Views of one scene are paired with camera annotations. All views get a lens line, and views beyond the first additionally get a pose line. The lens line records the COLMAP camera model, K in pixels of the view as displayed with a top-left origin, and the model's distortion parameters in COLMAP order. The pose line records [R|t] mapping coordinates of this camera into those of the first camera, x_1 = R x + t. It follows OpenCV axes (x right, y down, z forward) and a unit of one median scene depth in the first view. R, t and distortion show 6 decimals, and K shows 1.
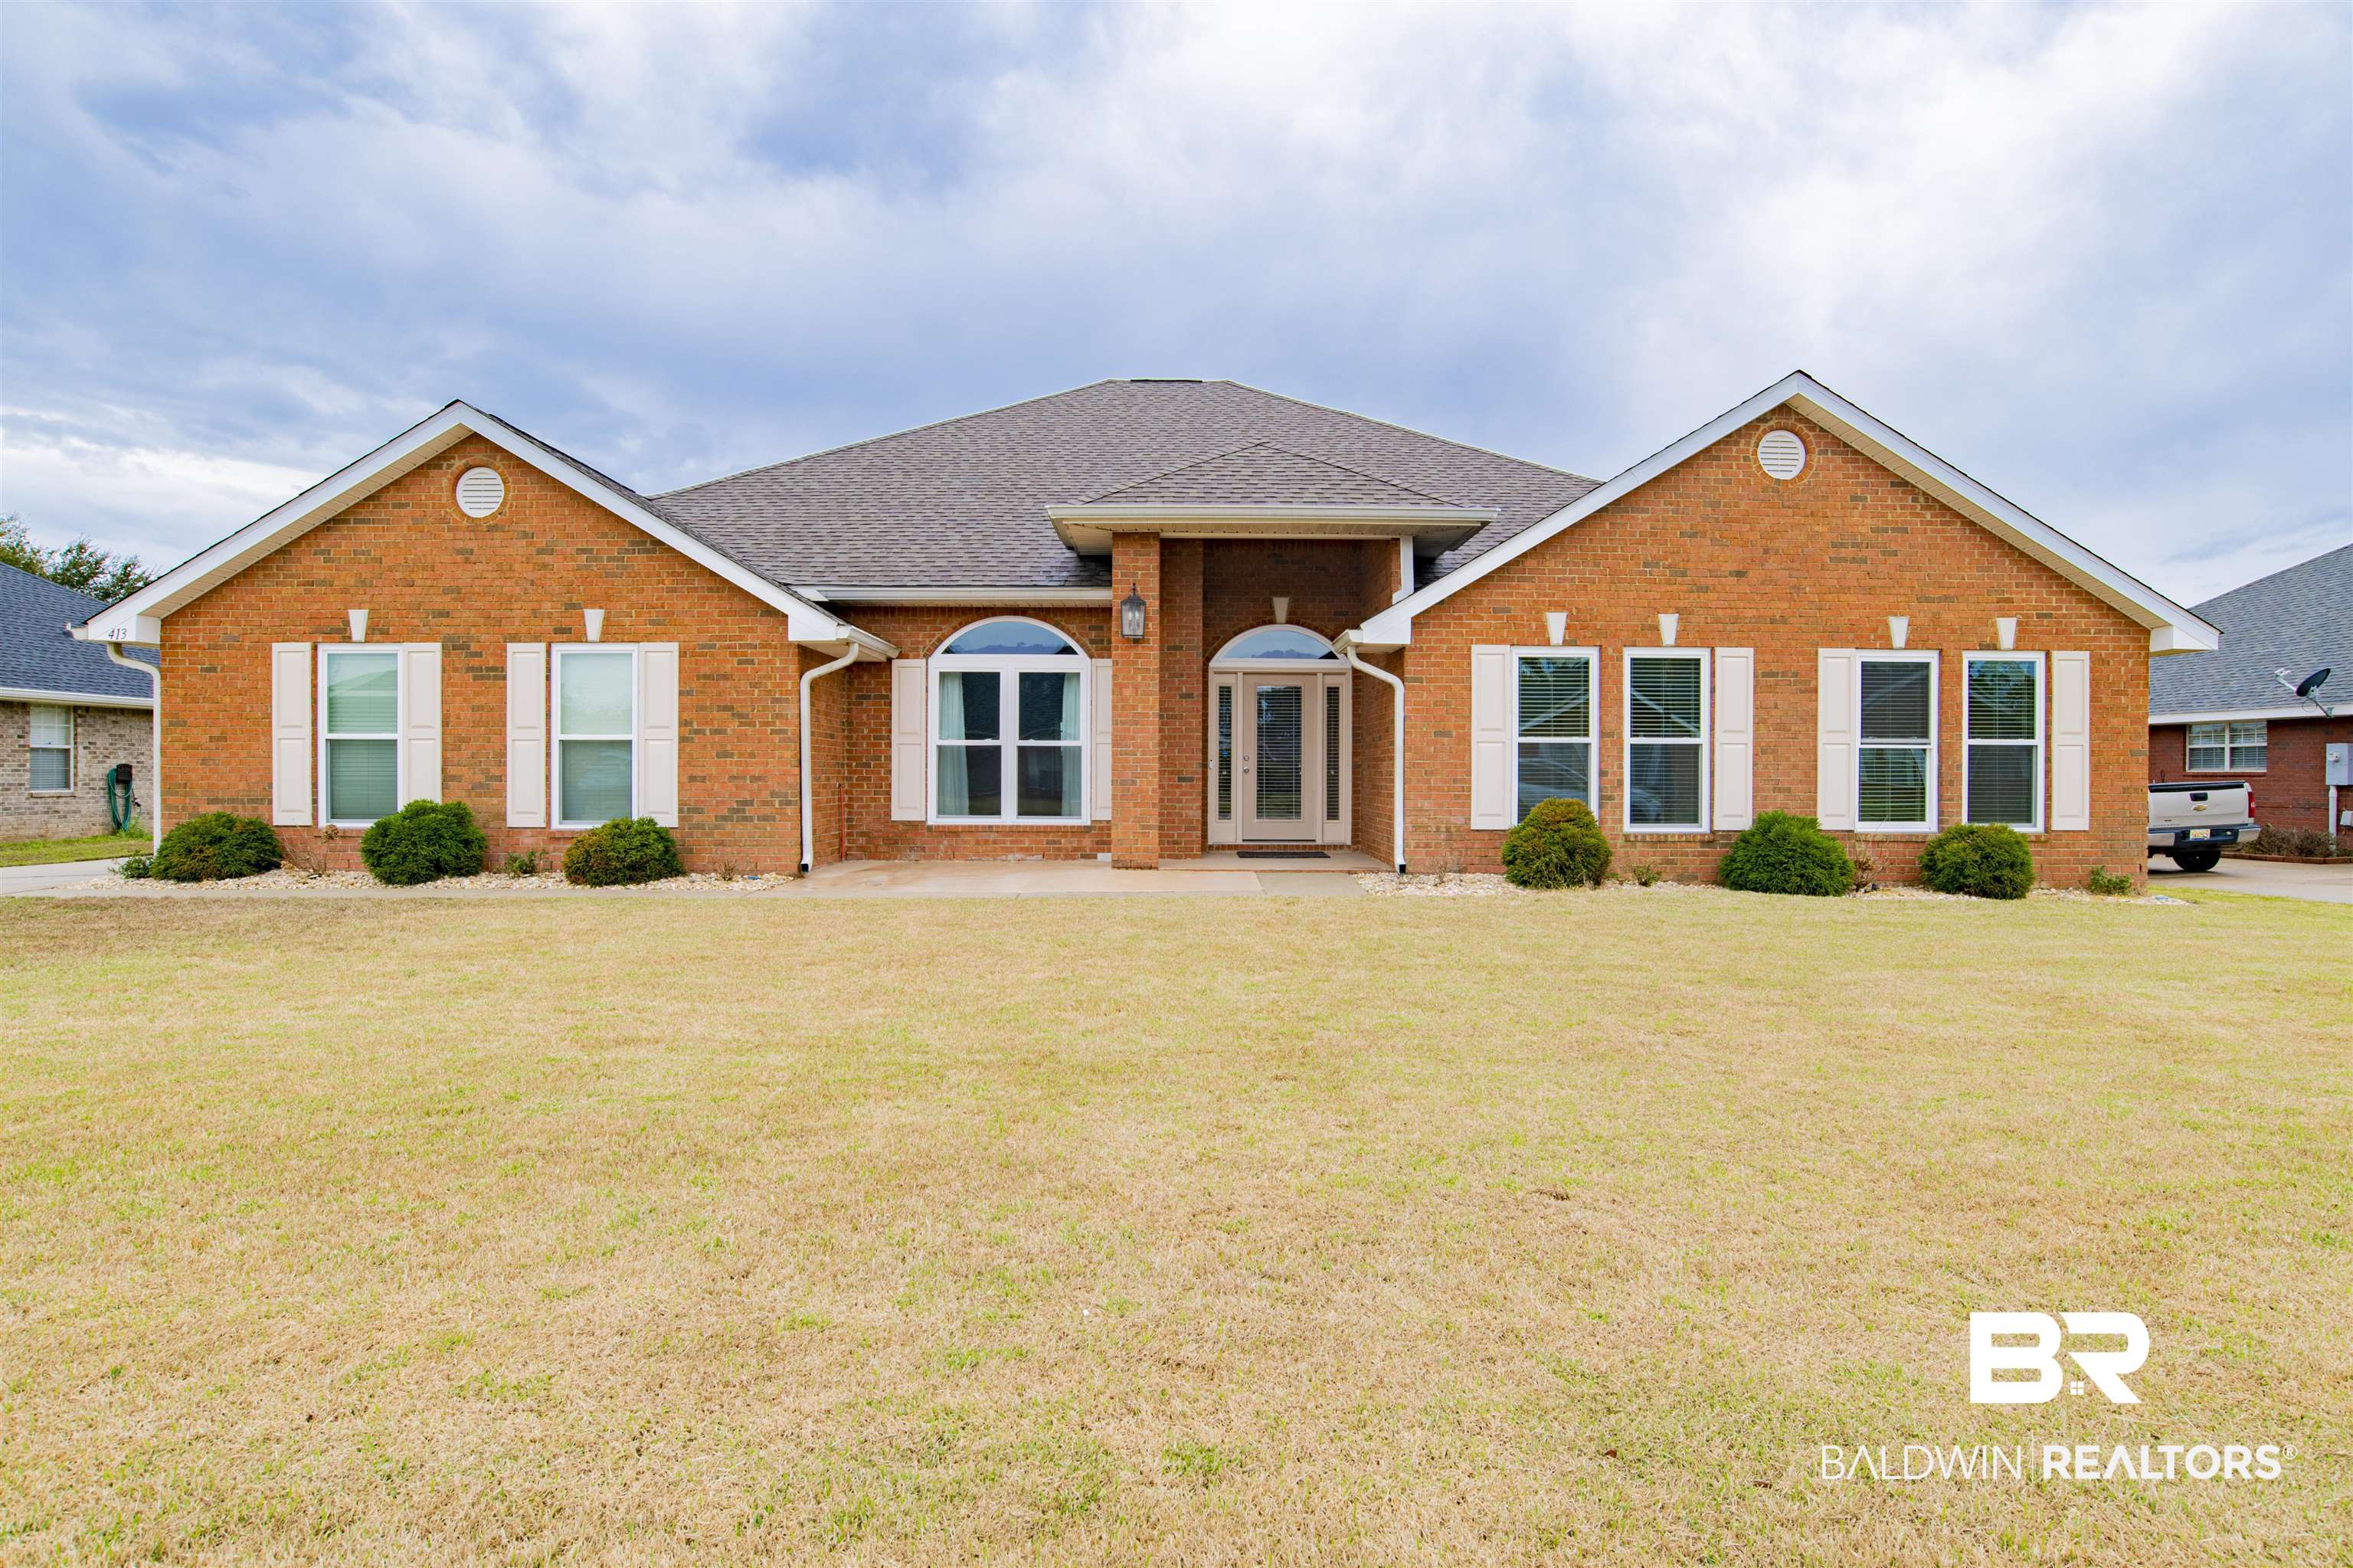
lens RADIAL K [[1253.6, 0, 1182.5], [0, 1253.6, 782.3], [0, 0, 1]] dist [-0.046763, 0.011399]
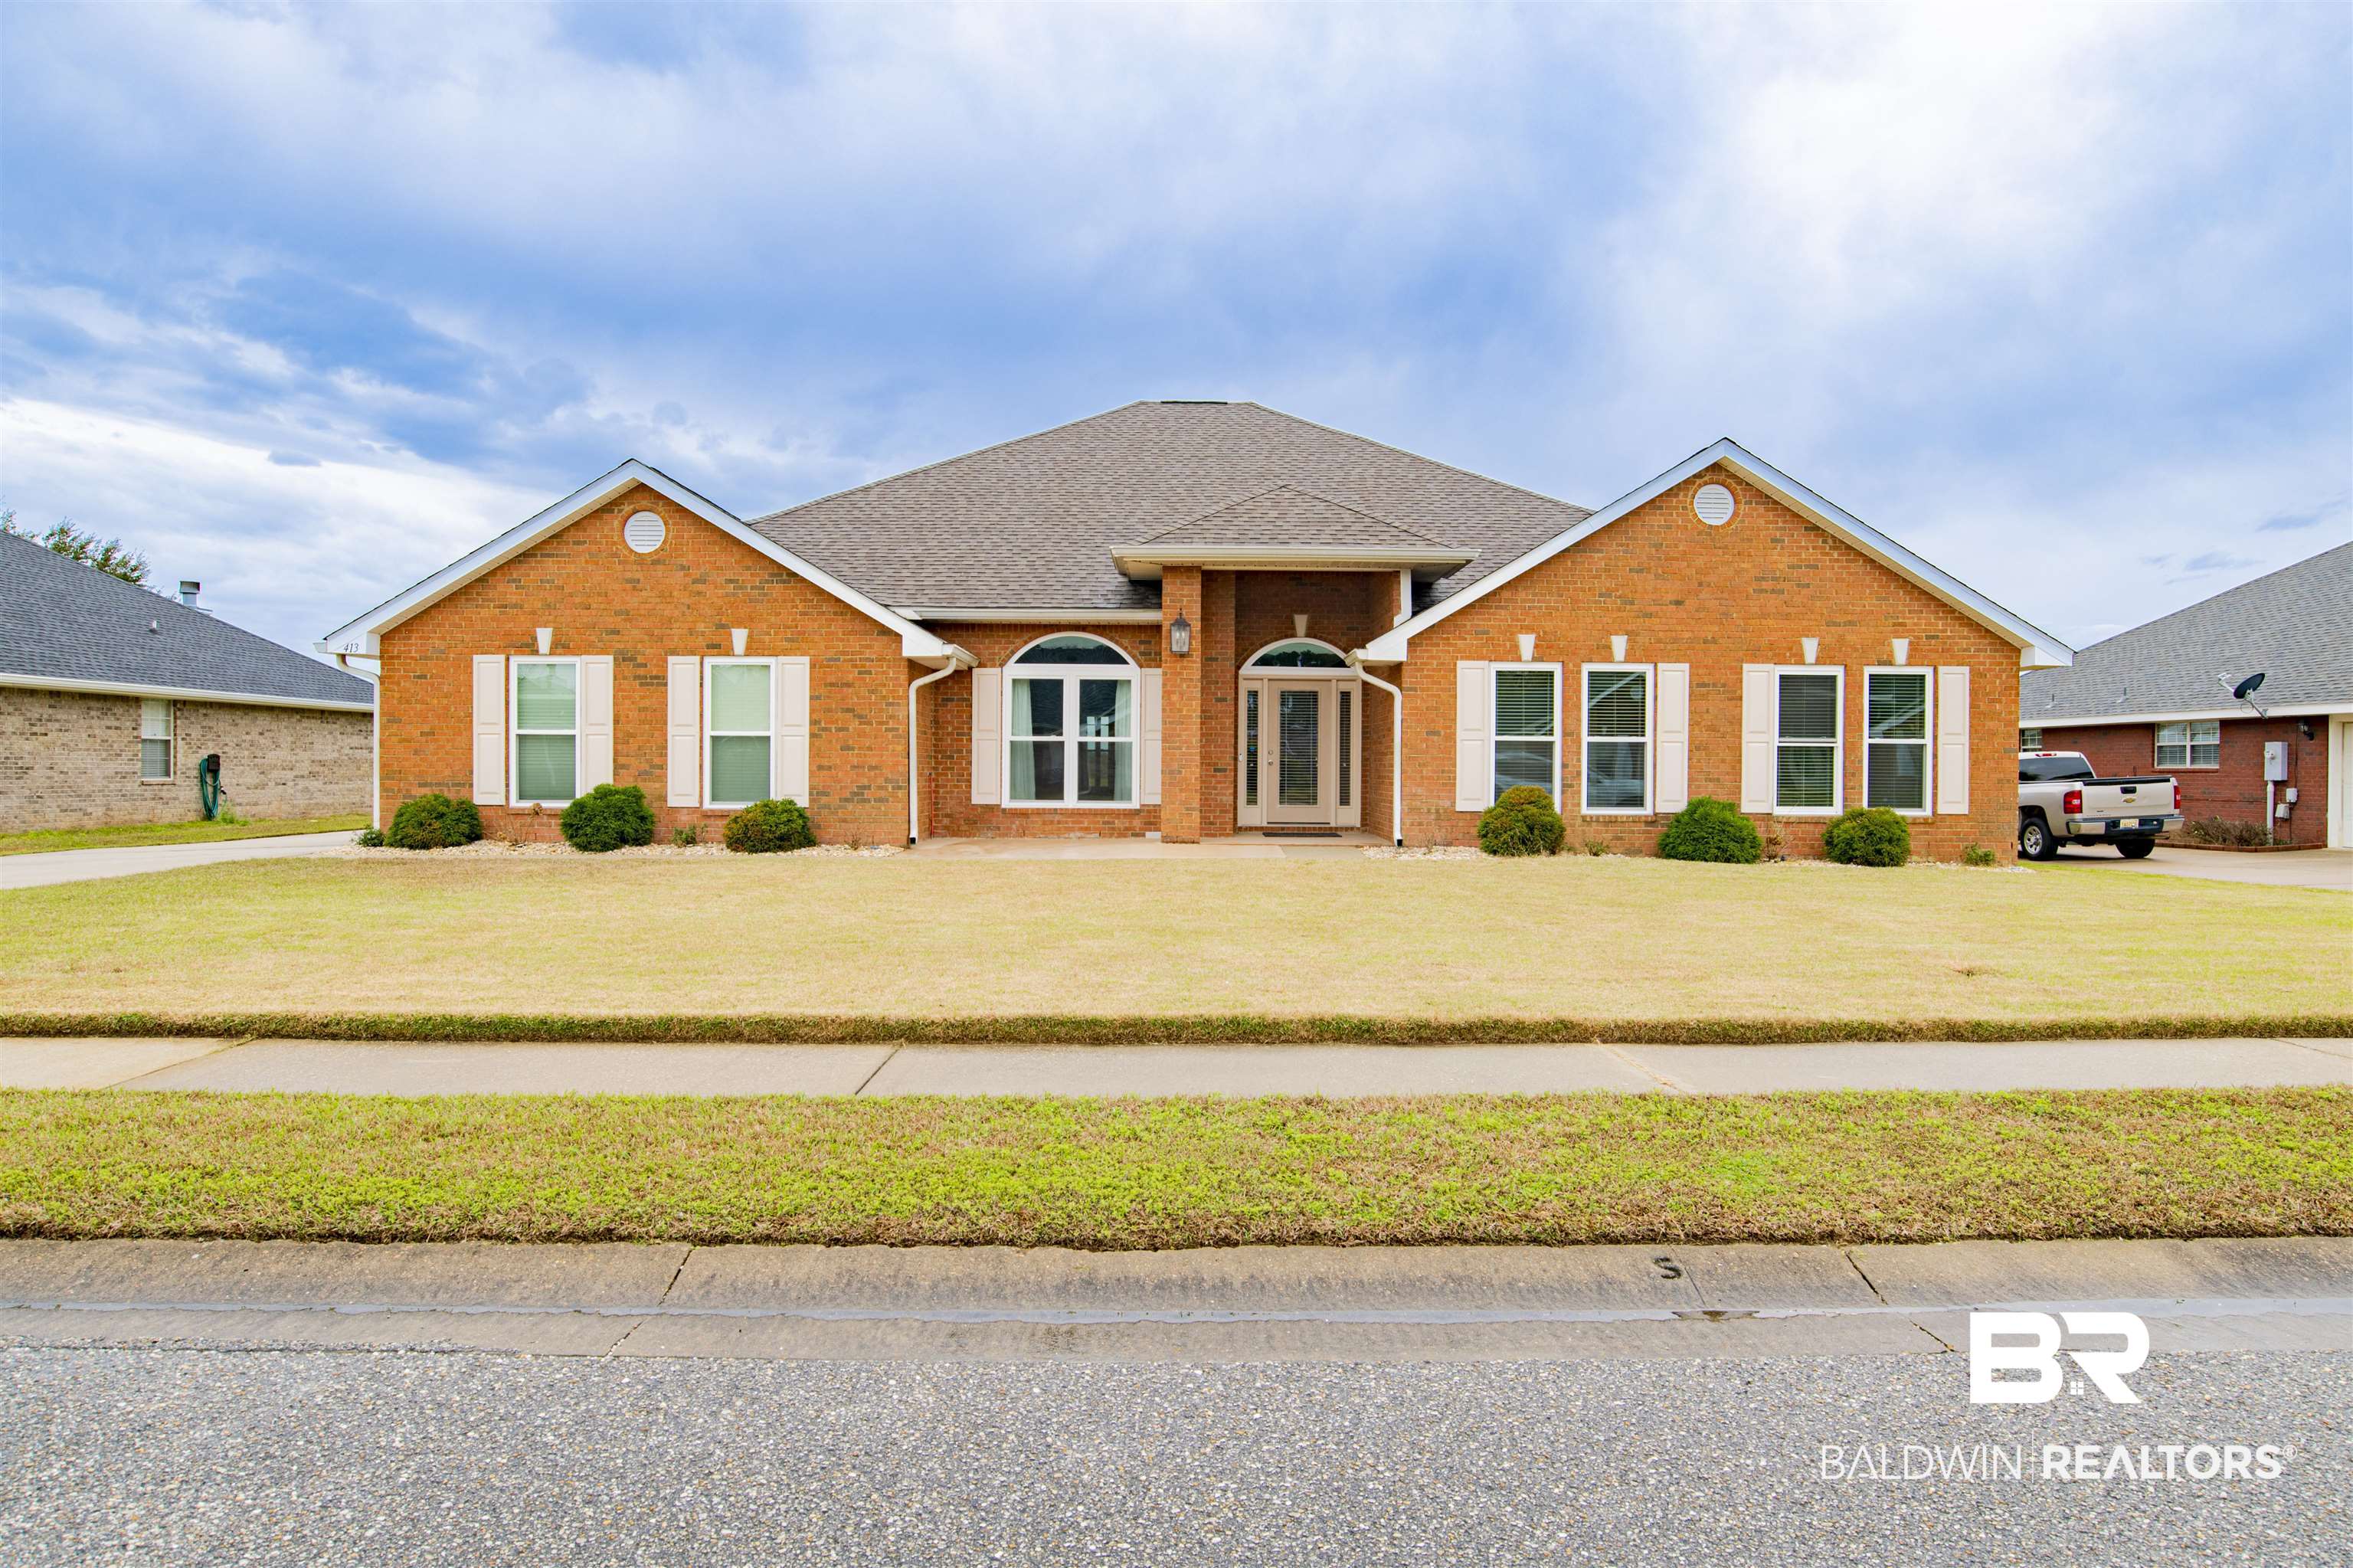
lens RADIAL K [[1432.5, 0, 1165.8], [0, 1432.5, 779.4], [0, 0, 1]] dist [-0.050822, 0.024047]
pose [[0.999924, 0.003524, -0.011847, -0.037252], [-0.003524, 0.999994, 0.000035, 0.007369], [0.011847, 0.000007, 0.999930, -0.400232]]
